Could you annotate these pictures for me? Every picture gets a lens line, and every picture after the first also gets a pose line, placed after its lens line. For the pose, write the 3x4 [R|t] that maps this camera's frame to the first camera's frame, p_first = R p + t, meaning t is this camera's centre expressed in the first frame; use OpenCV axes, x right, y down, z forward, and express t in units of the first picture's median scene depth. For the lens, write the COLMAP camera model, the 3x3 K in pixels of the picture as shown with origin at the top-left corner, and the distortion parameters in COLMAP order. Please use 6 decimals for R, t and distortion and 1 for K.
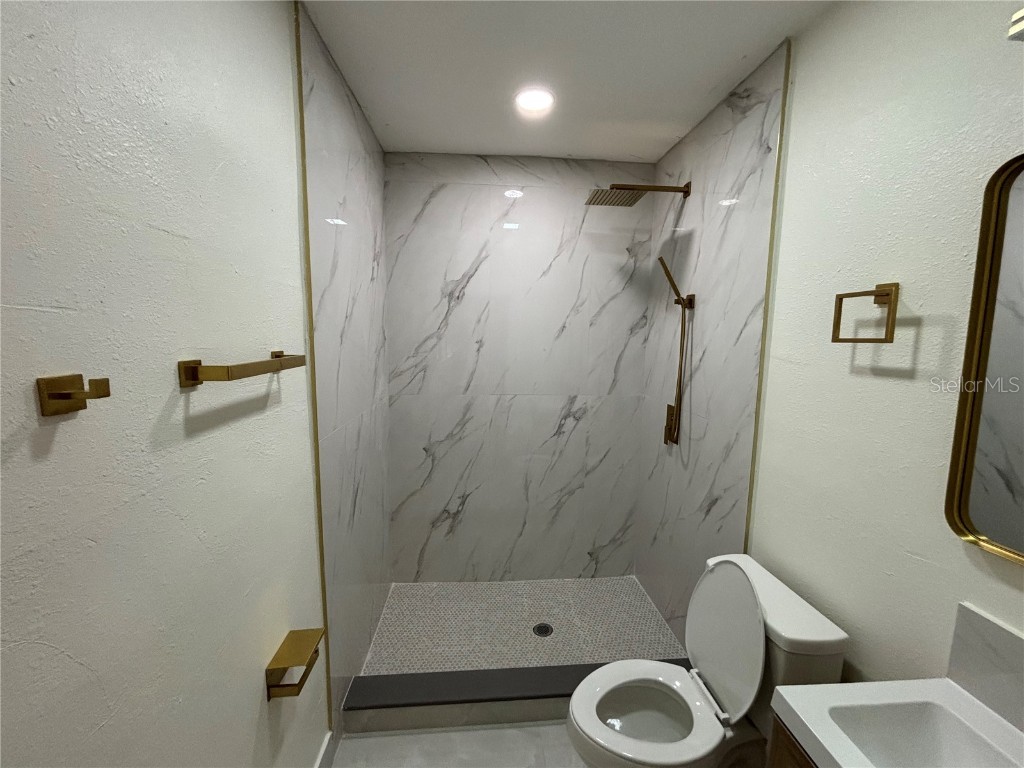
lens RADIAL K [[411.0, 0, 513.8], [0, 411.0, 386.3], [0, 0, 1]] dist [-0.001059, 0.000442]
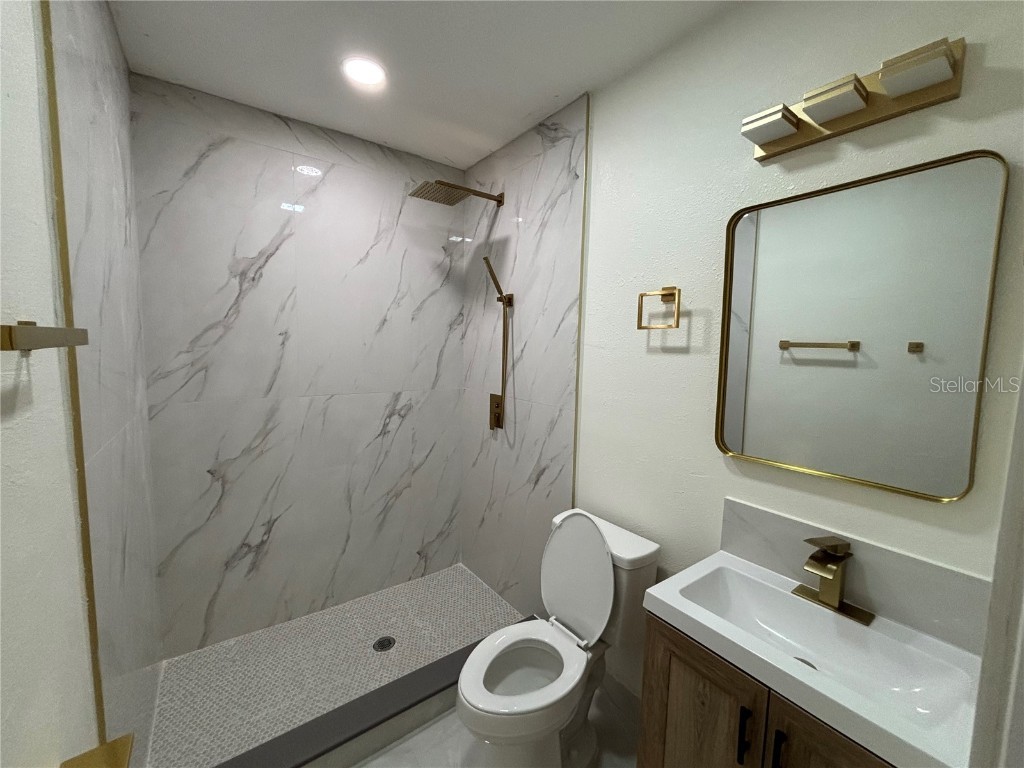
lens RADIAL K [[411.0, 0, 513.4], [0, 411.0, 385.9], [0, 0, 1]] dist [-0.001059, 0.000442]
pose [[0.853579, -0.046919, 0.518847, -0.150376], [0.056368, 0.998407, -0.002448, 0.032046], [-0.517905, 0.031336, 0.854864, 0.041446]]
